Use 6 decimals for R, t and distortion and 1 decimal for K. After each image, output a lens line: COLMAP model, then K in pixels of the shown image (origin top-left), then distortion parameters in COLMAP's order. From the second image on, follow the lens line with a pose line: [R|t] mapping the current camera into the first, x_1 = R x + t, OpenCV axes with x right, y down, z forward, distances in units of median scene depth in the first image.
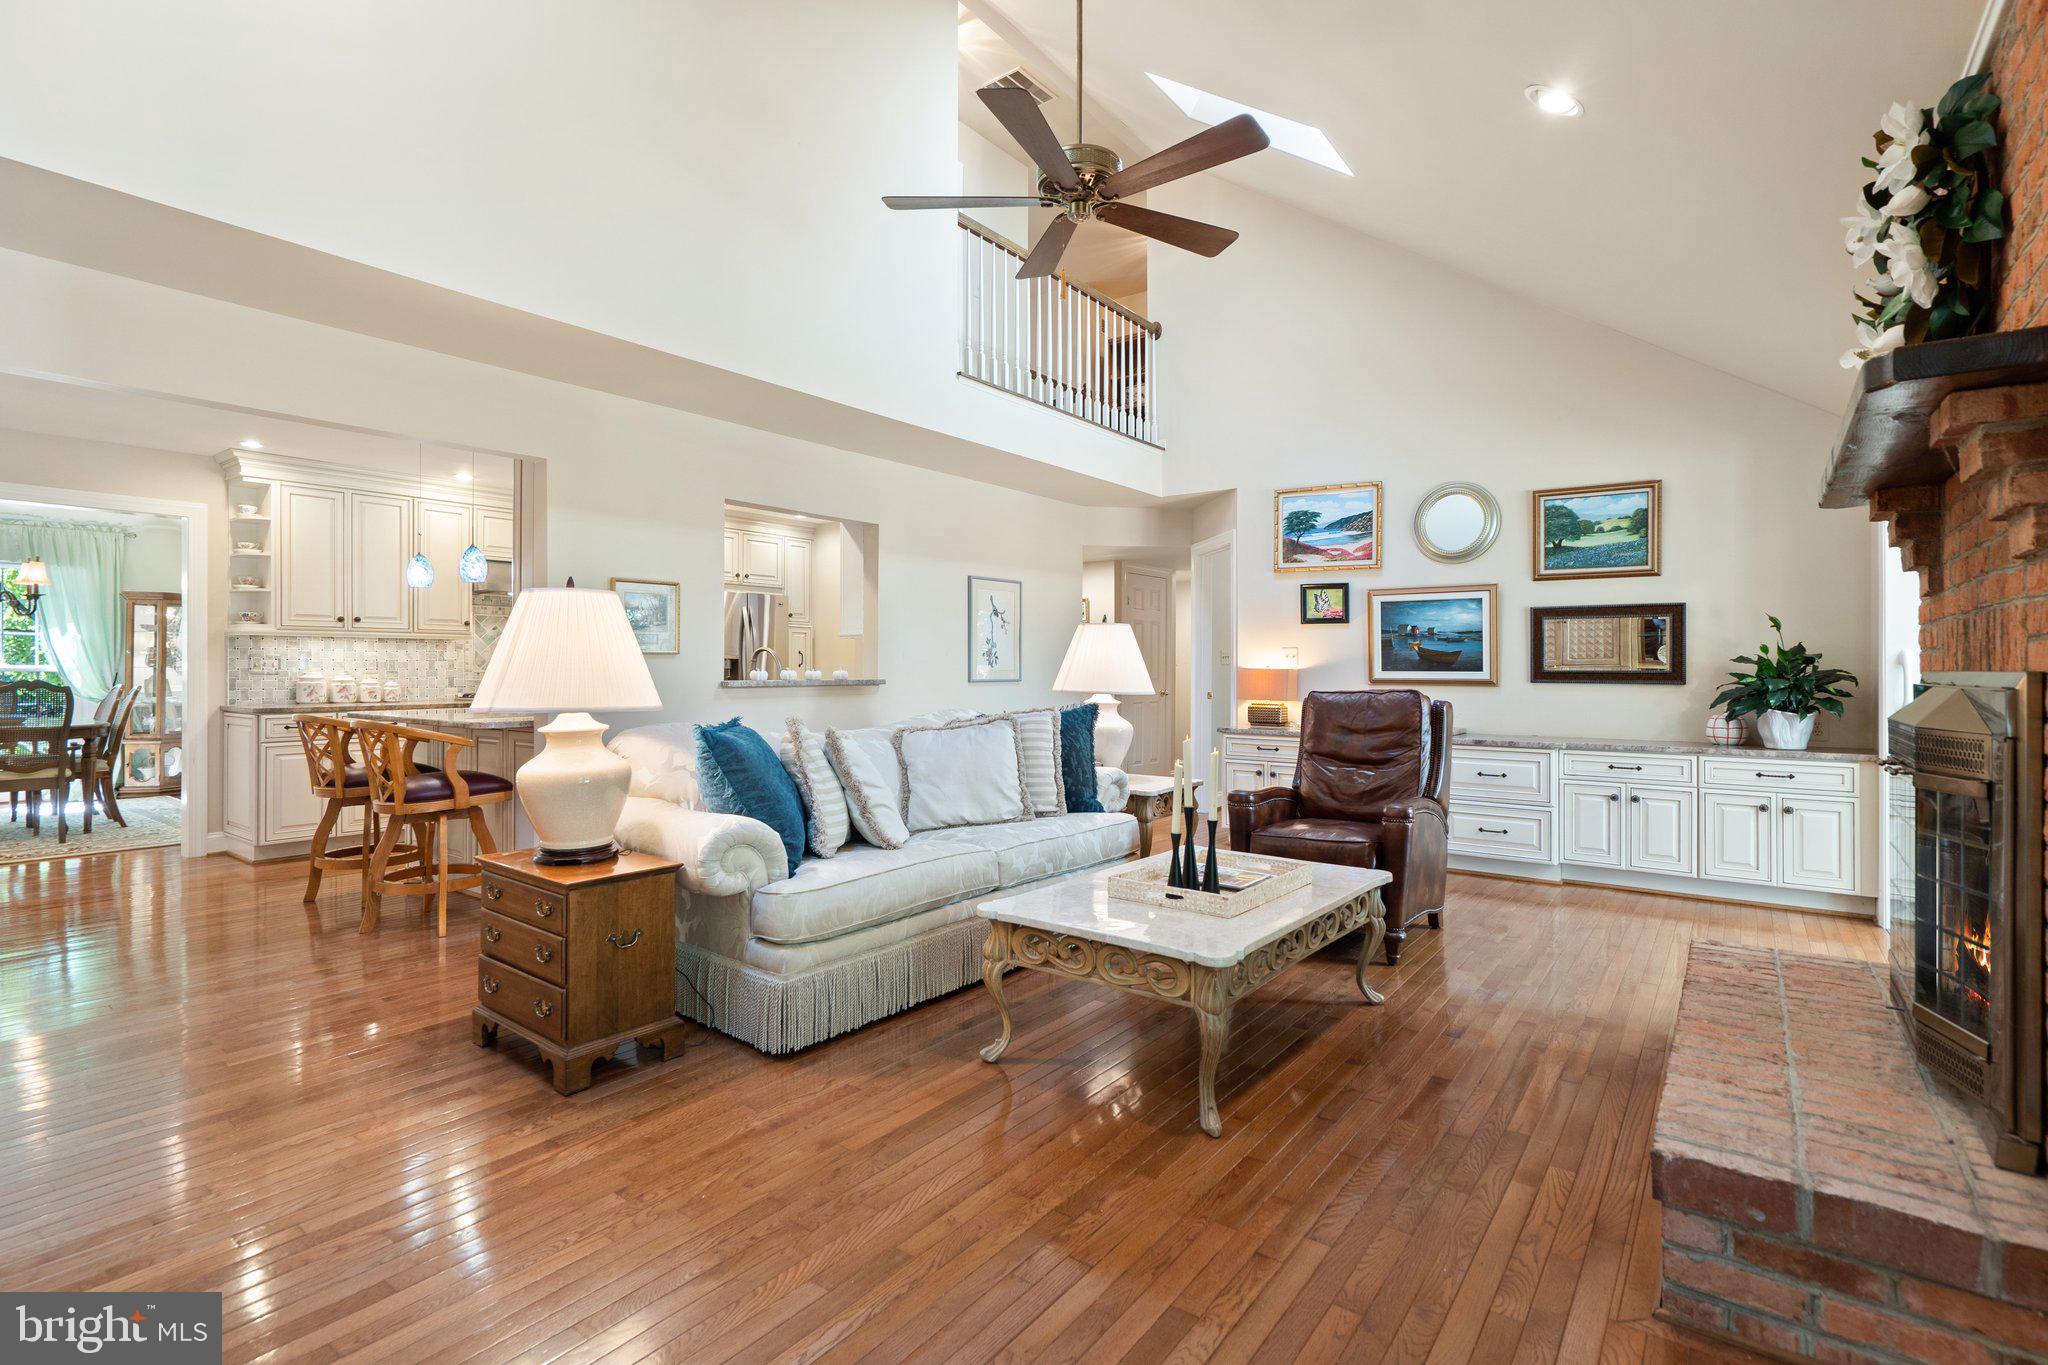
lens RADIAL K [[955.8, 0, 1006.2], [0, 955.8, 666.2], [0, 0, 1]] dist [-0.000882, -0.000255]
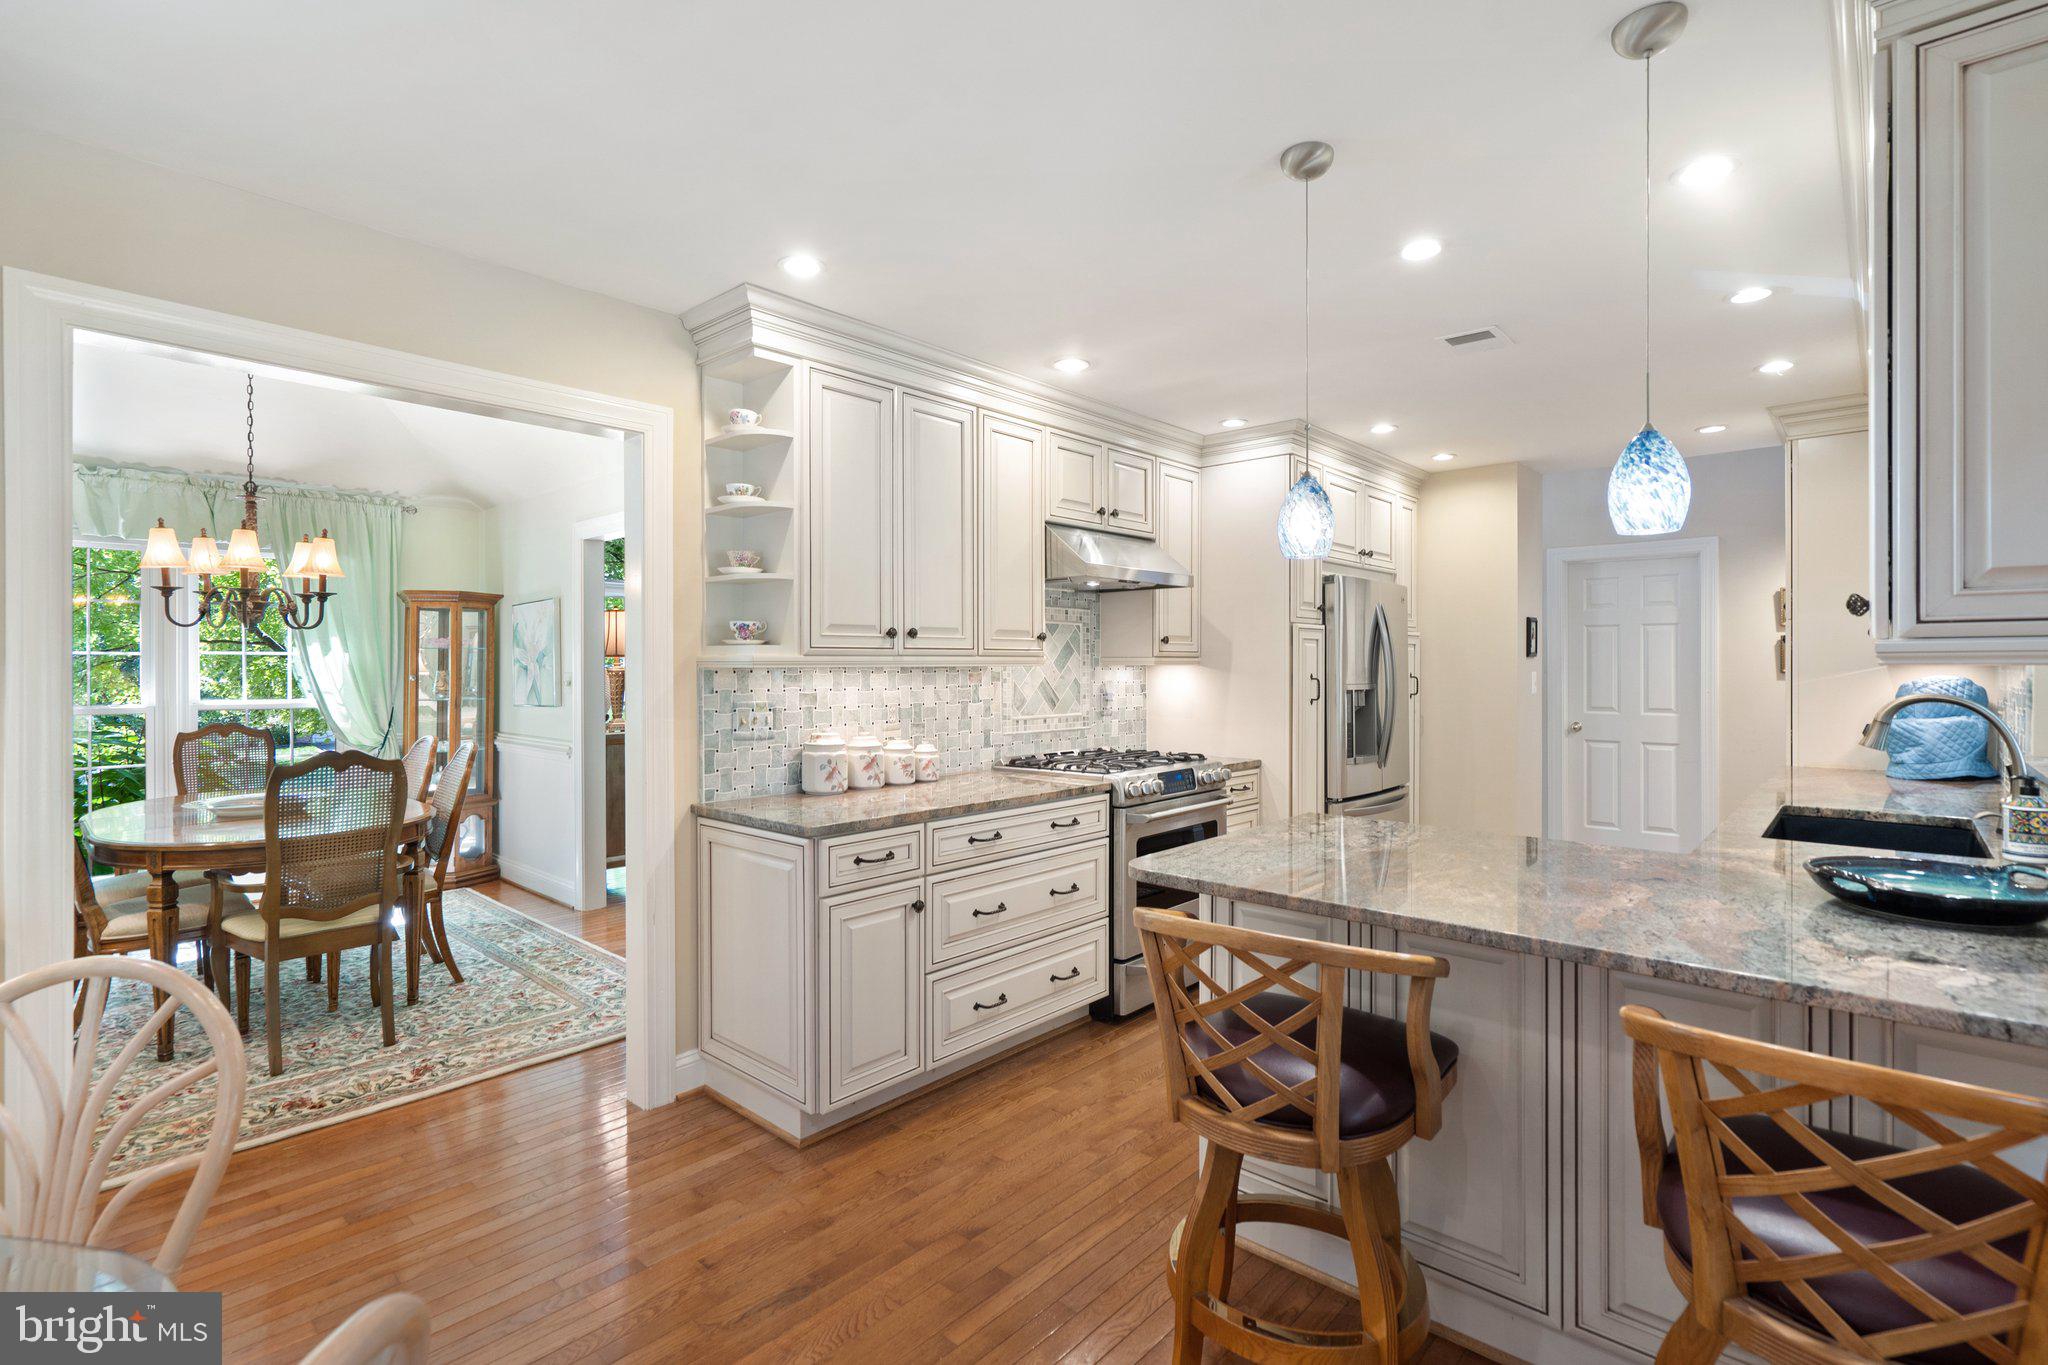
lens RADIAL K [[955.8, 0, 1015.2], [0, 955.8, 669.4], [0, 0, 1]] dist [-0.000882, -0.000255]
pose [[0.995871, -0.003522, -0.090708, -0.576401], [0.003893, 0.999985, 0.003914, -0.030844], [0.090693, -0.004251, 0.995870, 0.483000]]
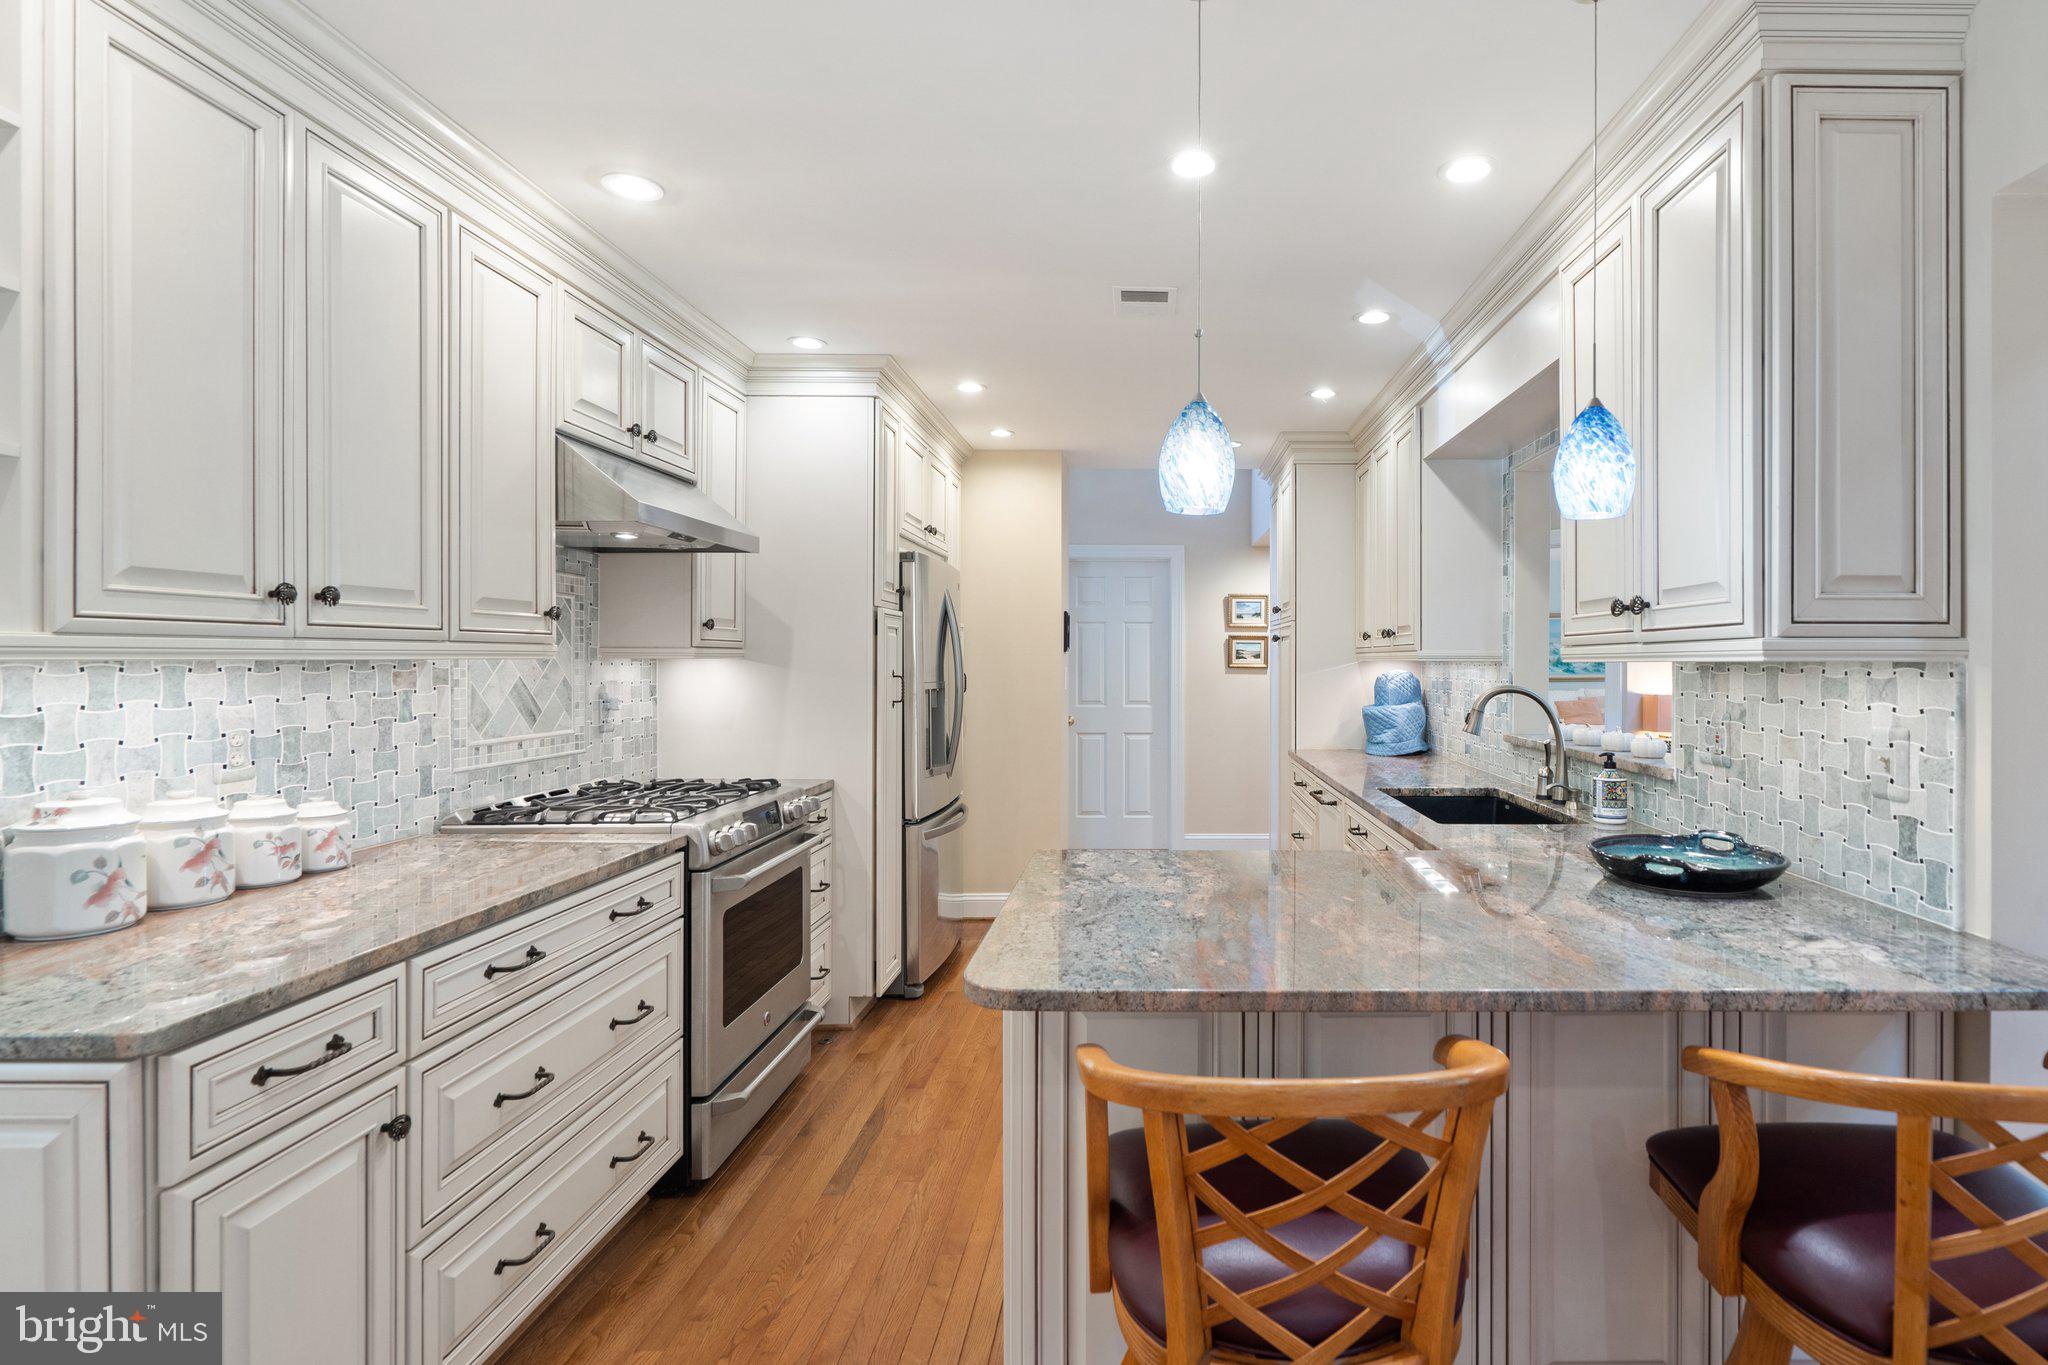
lens RADIAL K [[1004.7, 0, 1160.2], [0, 1004.7, 662.3], [0, 0, 1]] dist [-0.001091, 0.001282]
pose [[0.789812, -0.001710, 0.613346, -0.668672], [-0.000661, 0.999993, 0.003638, -0.030900], [-0.613348, -0.003279, 0.789806, 0.626348]]
